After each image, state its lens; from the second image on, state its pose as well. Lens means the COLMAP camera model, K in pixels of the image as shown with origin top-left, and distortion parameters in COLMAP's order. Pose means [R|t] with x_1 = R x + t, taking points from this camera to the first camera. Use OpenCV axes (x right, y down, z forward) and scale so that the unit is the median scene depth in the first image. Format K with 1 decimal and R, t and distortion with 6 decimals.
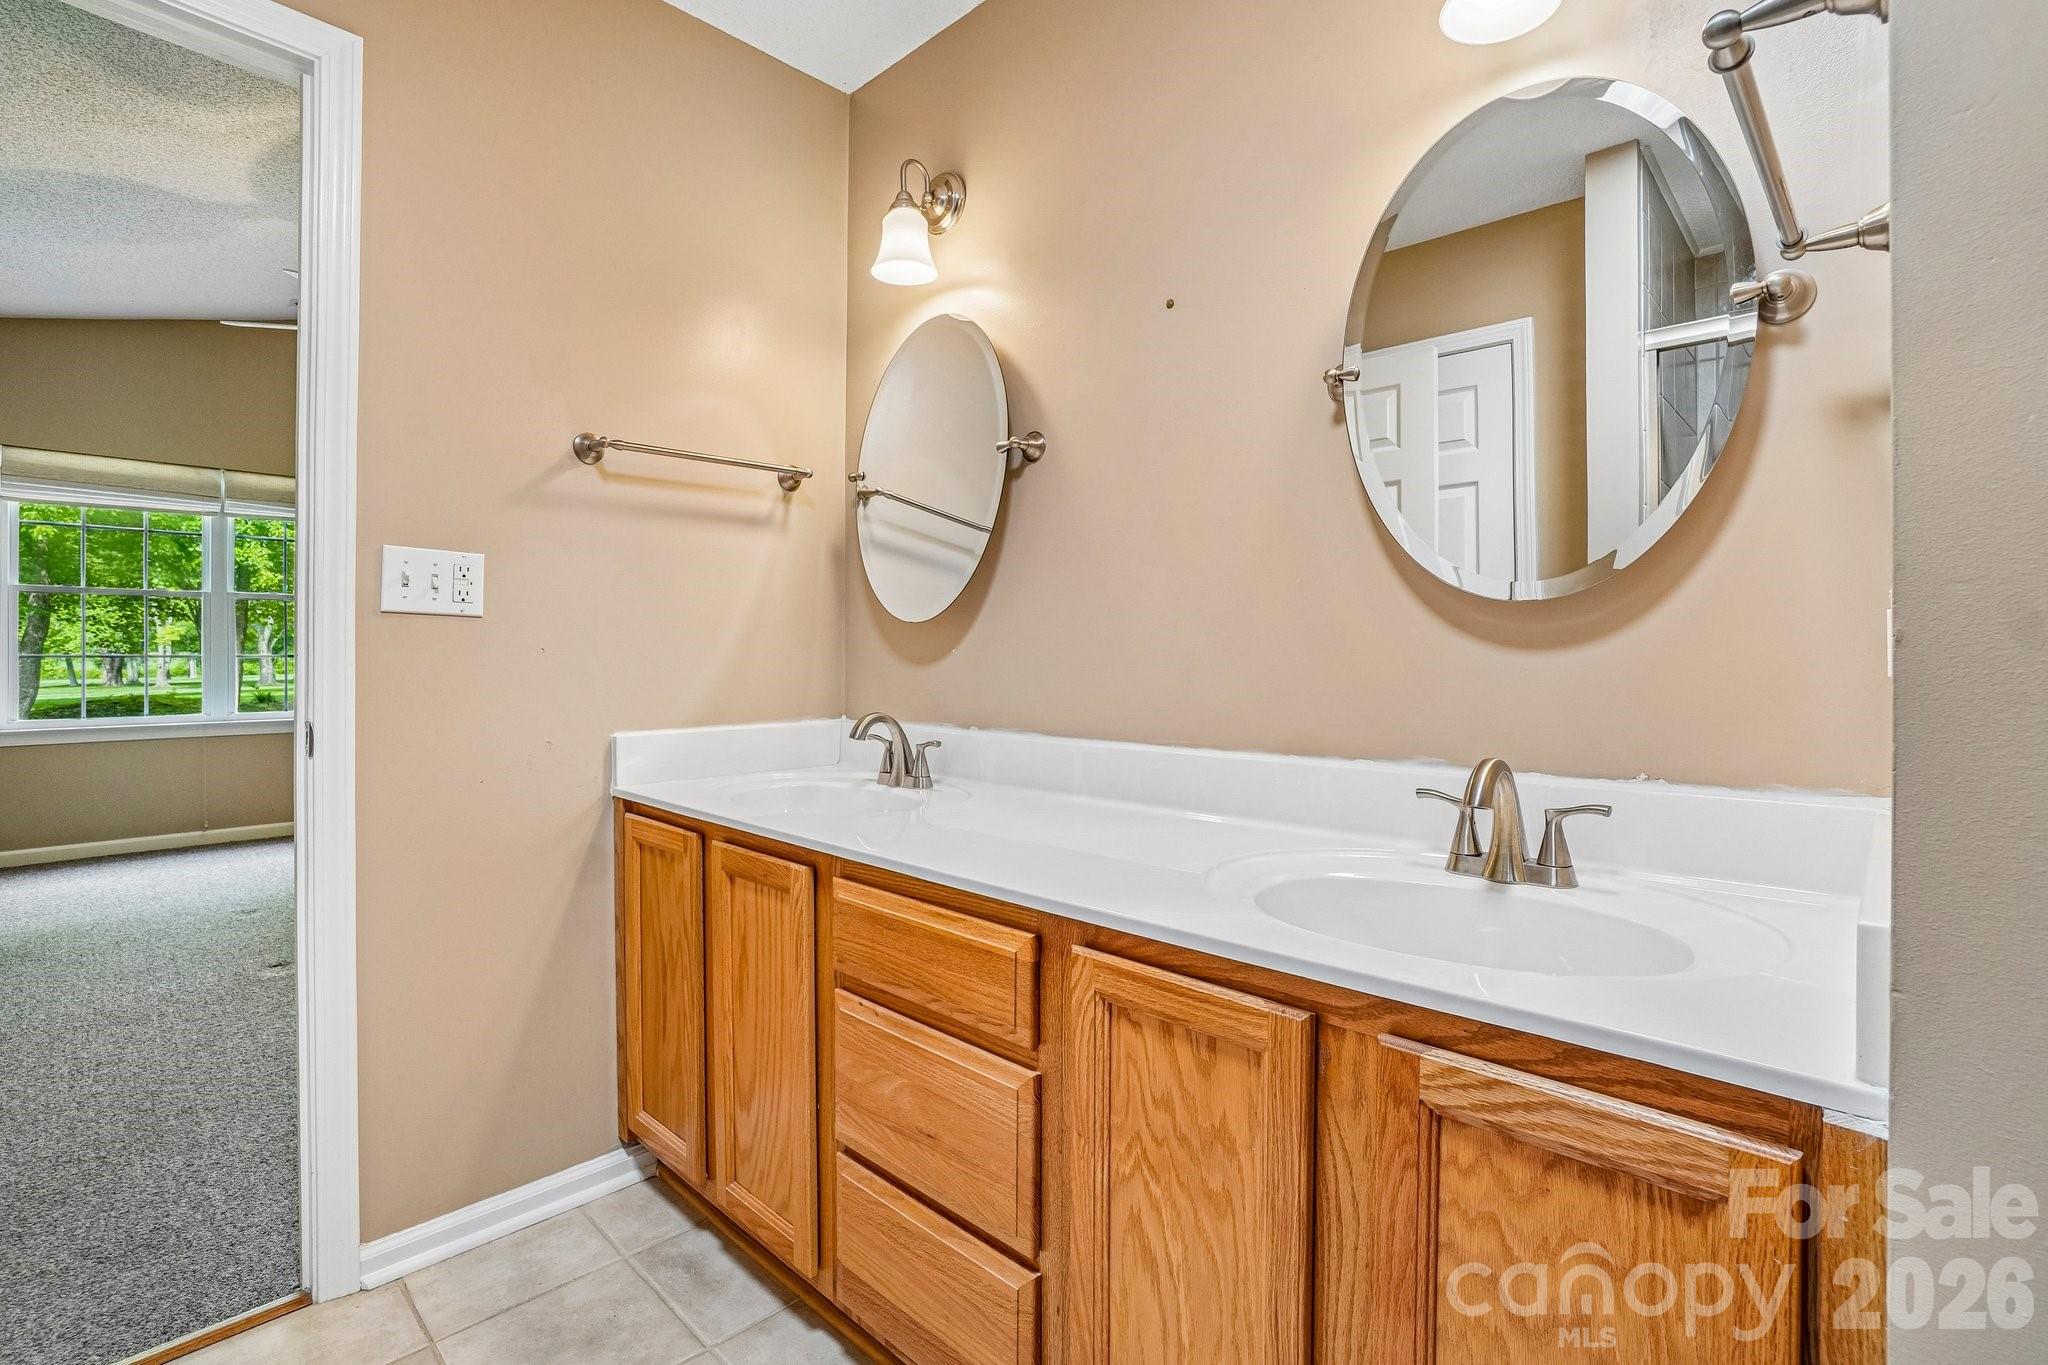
lens RADIAL K [[930.1, 0, 1028.0], [0, 930.1, 668.9], [0, 0, 1]] dist [-0.047371, 0.012107]
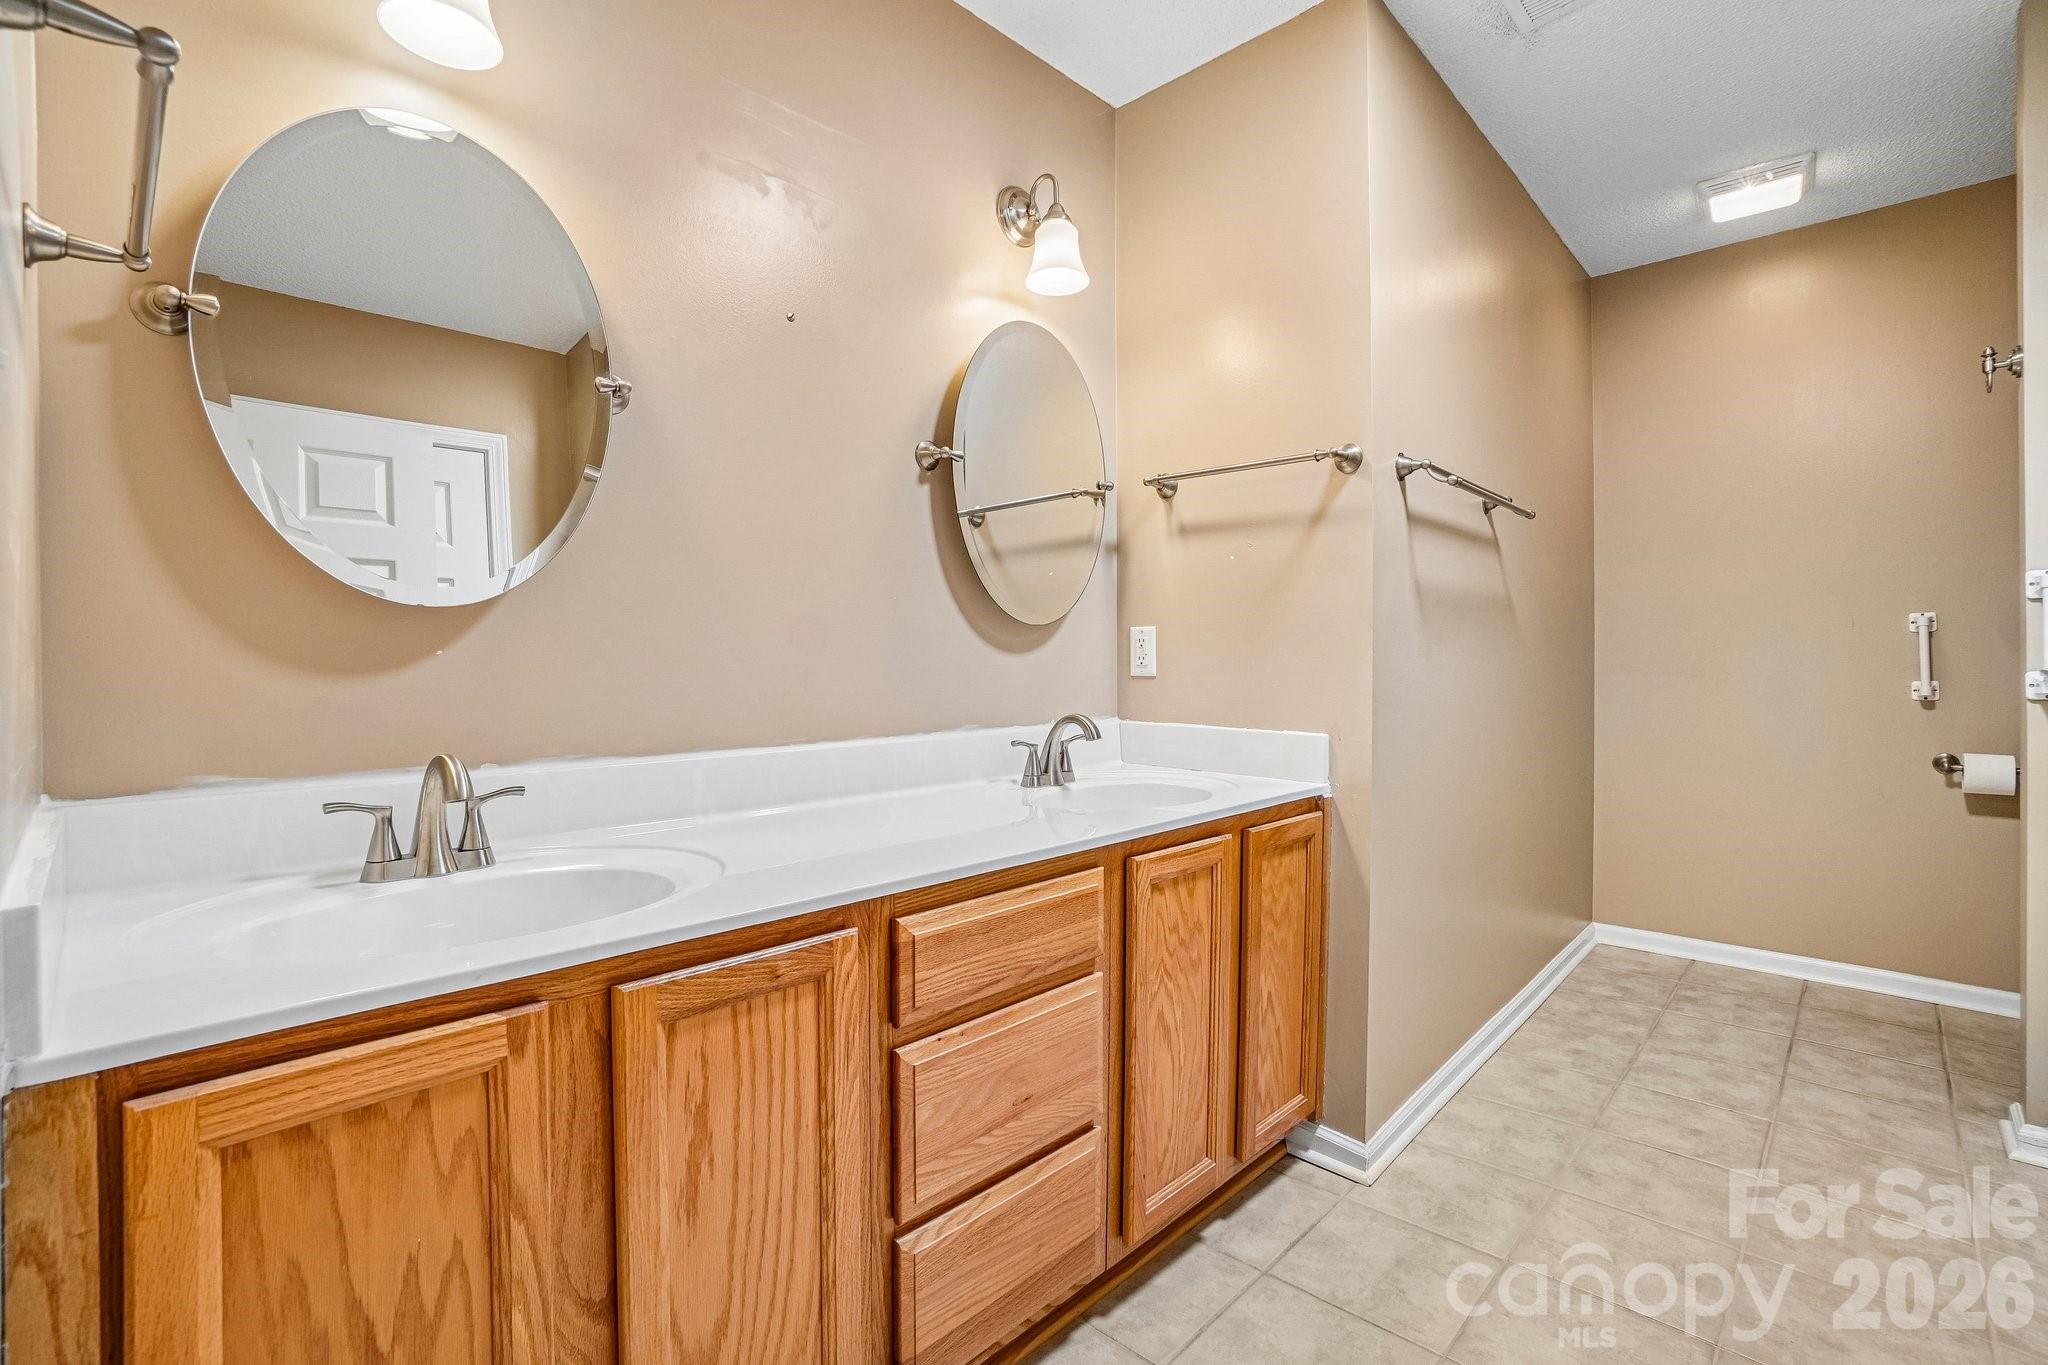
lens RADIAL K [[930.1, 0, 1023.8], [0, 930.1, 663.5], [0, 0, 1]] dist [-0.047371, 0.012107]
pose [[-0.001159, -0.013275, 0.999911, -1.175864], [0.007547, 0.999883, 0.013283, -0.020765], [-0.999971, 0.007562, -0.001058, 0.990973]]
